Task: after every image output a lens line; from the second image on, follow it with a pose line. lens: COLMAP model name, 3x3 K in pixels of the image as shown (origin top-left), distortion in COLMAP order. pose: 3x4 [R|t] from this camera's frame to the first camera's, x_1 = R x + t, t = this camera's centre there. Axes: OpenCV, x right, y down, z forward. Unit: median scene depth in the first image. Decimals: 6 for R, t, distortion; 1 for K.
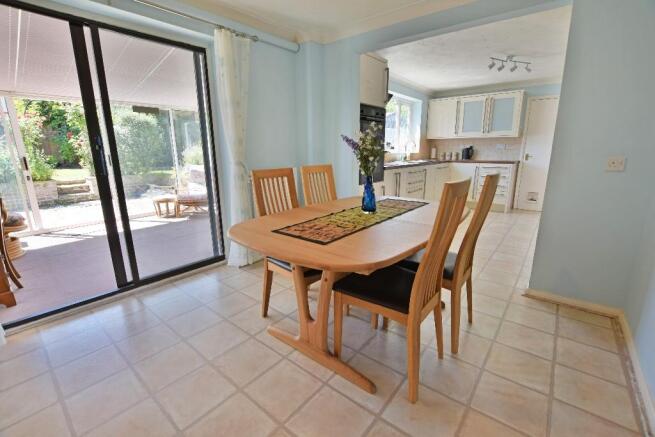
lens RADIAL K [[289.2, 0, 328.6], [0, 289.2, 218.5], [0, 0, 1]] dist [-0.025119, 0.000706]
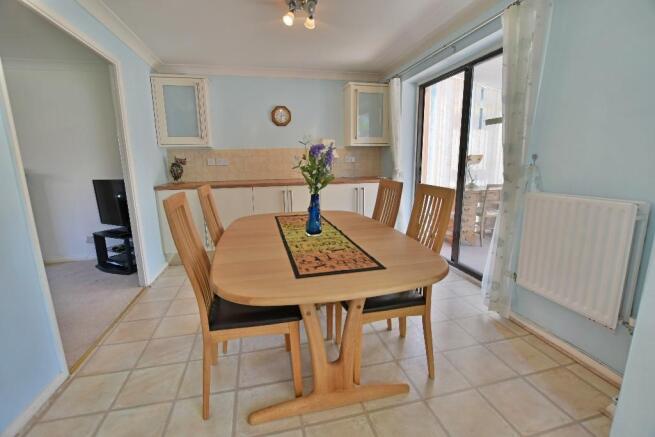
lens RADIAL K [[289.2, 0, 328.9], [0, 289.2, 216.2], [0, 0, 1]] dist [-0.025119, 0.000706]
pose [[0.599681, -0.160313, 0.784017, -0.195601], [0.195586, 0.979377, 0.050659, -0.037238], [-0.775969, 0.122964, 0.618669, 0.124998]]
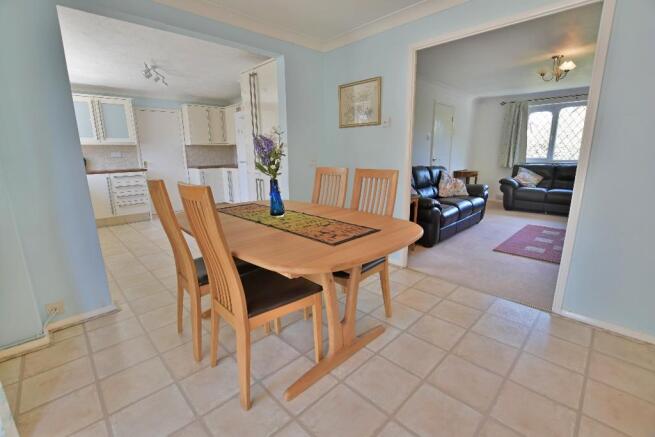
lens RADIAL K [[289.2, 0, 324.9], [0, 289.2, 220.0], [0, 0, 1]] dist [-0.025119, 0.000706]
pose [[0.110000, -0.212002, 0.971059, -0.276131], [0.241459, 0.953420, 0.180800, -0.051172], [-0.964157, 0.214583, 0.156066, 0.240831]]
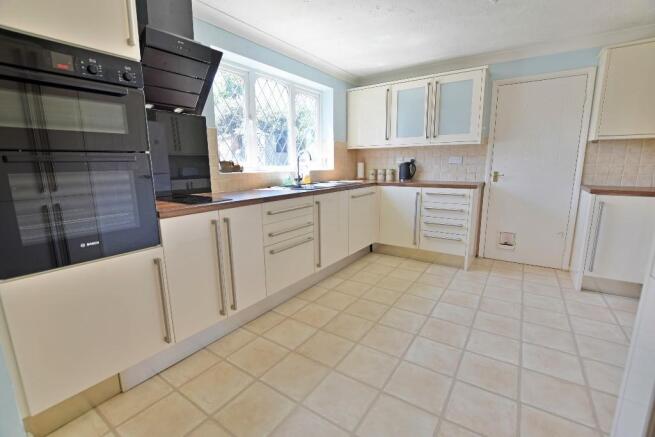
lens RADIAL K [[289.2, 0, 328.3], [0, 289.2, 218.1], [0, 0, 1]] dist [-0.025119, 0.000706]
pose [[0.996398, -0.016116, 0.083249, 0.266296], [0.020098, 0.998682, -0.047217, -0.098788], [-0.082379, 0.048720, 0.995410, 0.395870]]
